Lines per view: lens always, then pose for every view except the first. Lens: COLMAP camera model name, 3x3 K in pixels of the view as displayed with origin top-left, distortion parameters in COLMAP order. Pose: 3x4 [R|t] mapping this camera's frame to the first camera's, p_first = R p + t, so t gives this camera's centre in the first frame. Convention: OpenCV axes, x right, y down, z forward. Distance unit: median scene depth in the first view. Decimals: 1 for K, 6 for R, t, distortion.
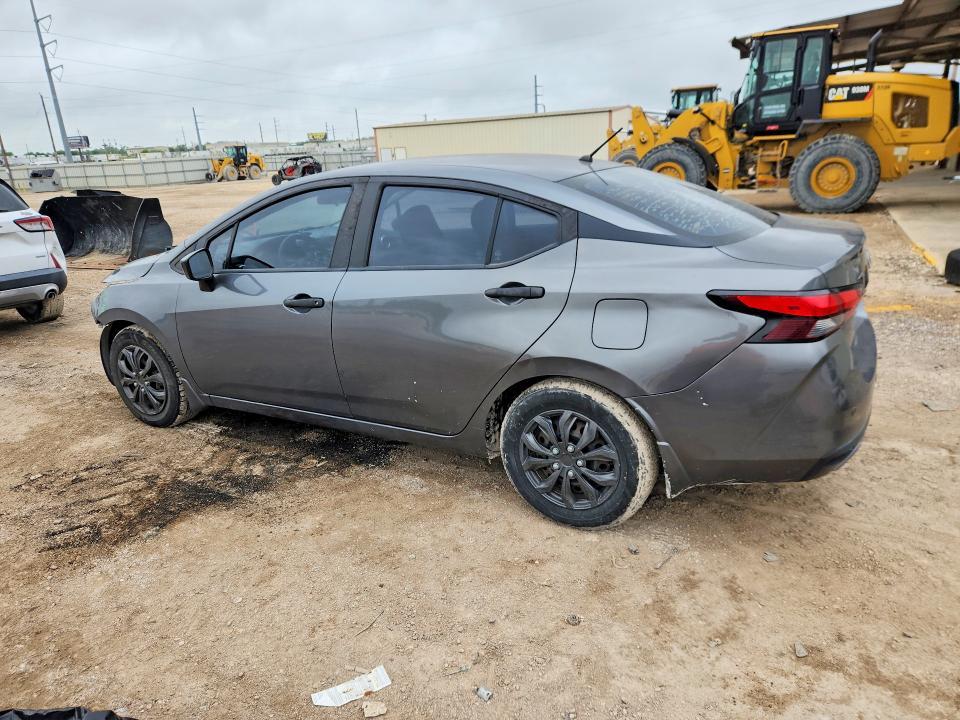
lens RADIAL K [[686.1, 0, 483.7], [0, 686.1, 359.3], [0, 0, 1]] dist [0.065383, -0.063772]
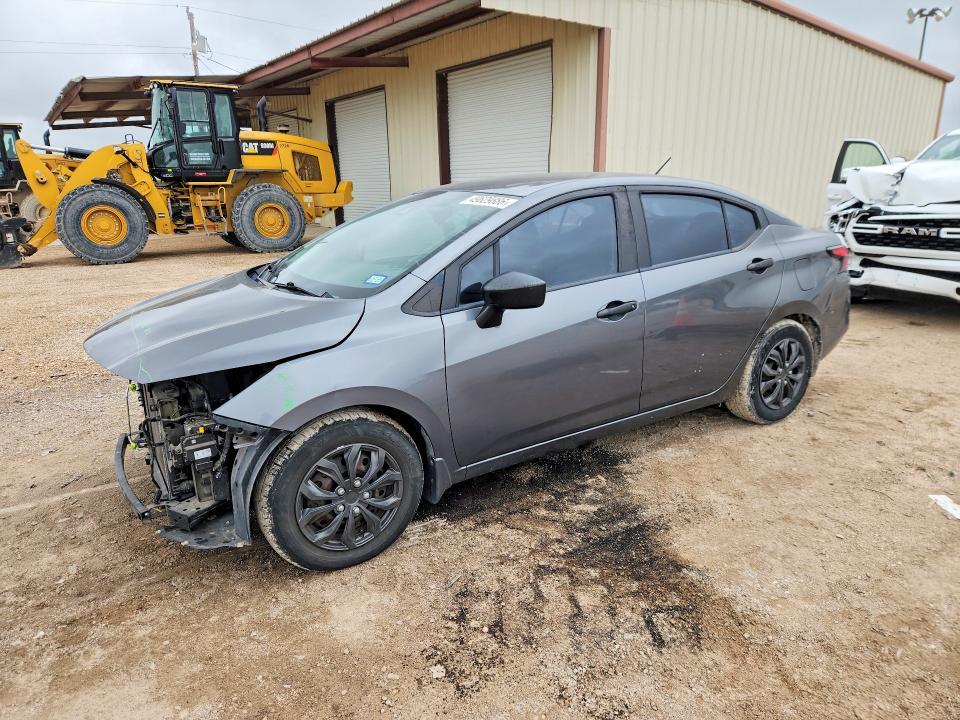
lens RADIAL K [[686.1, 0, 483.7], [0, 686.1, 359.3], [0, 0, 1]] dist [0.065383, -0.063772]
pose [[0.432707, -0.186963, 0.881935, -0.393854], [0.256771, 0.963301, 0.078232, -0.044644], [-0.864195, 0.192604, 0.464834, 0.229312]]
